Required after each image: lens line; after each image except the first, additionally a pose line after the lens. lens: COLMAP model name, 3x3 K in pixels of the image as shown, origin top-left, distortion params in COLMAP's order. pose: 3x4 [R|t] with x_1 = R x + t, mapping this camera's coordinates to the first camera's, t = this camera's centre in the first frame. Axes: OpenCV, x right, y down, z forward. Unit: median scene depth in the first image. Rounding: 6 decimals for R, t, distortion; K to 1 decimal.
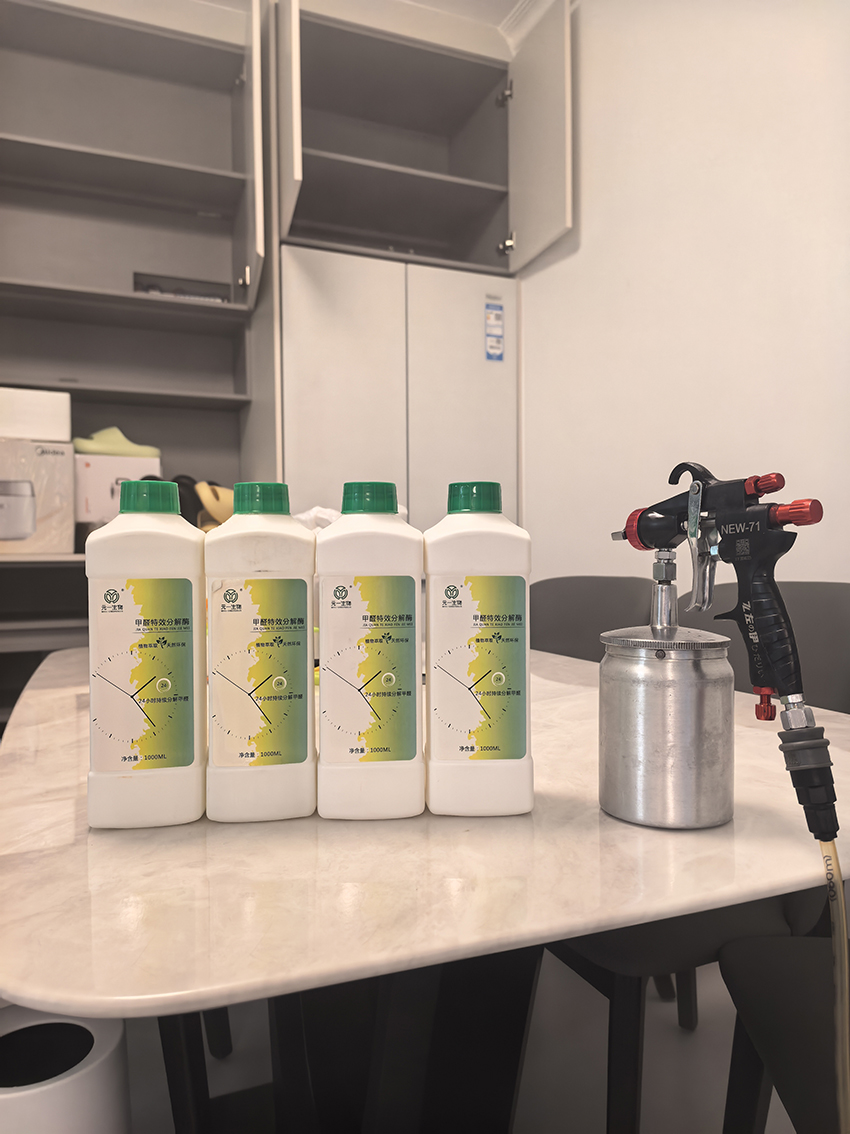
lens RADIAL K [[785.2, 0, 425.0], [0, 785.2, 567.0], [0, 0, 1]] dist [0.003573, -0.000151]
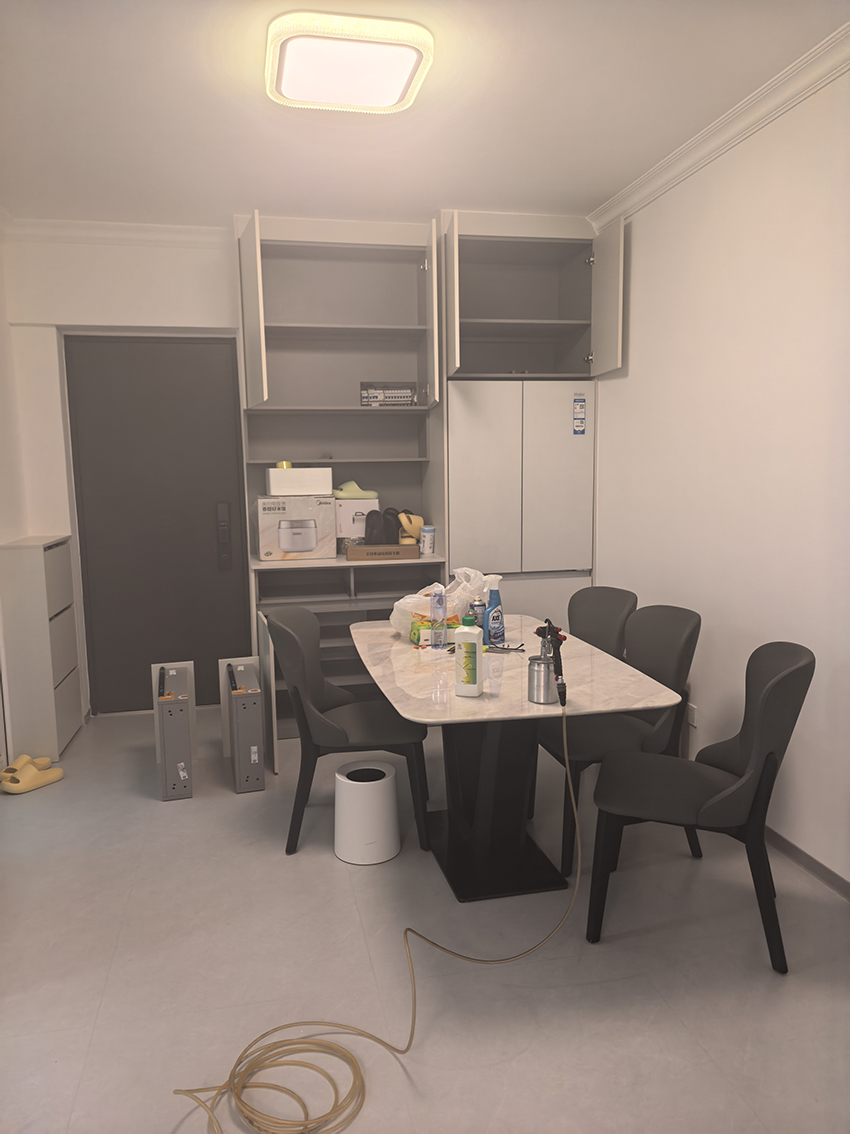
lens RADIAL K [[785.2, 0, 425.0], [0, 785.2, 567.0], [0, 0, 1]] dist [0.003573, -0.000151]
pose [[0.979933, 0.025568, -0.197679, 0.110296], [-0.002025, 0.992965, 0.118391, -0.194542], [0.199315, -0.115615, 0.973091, -0.683601]]
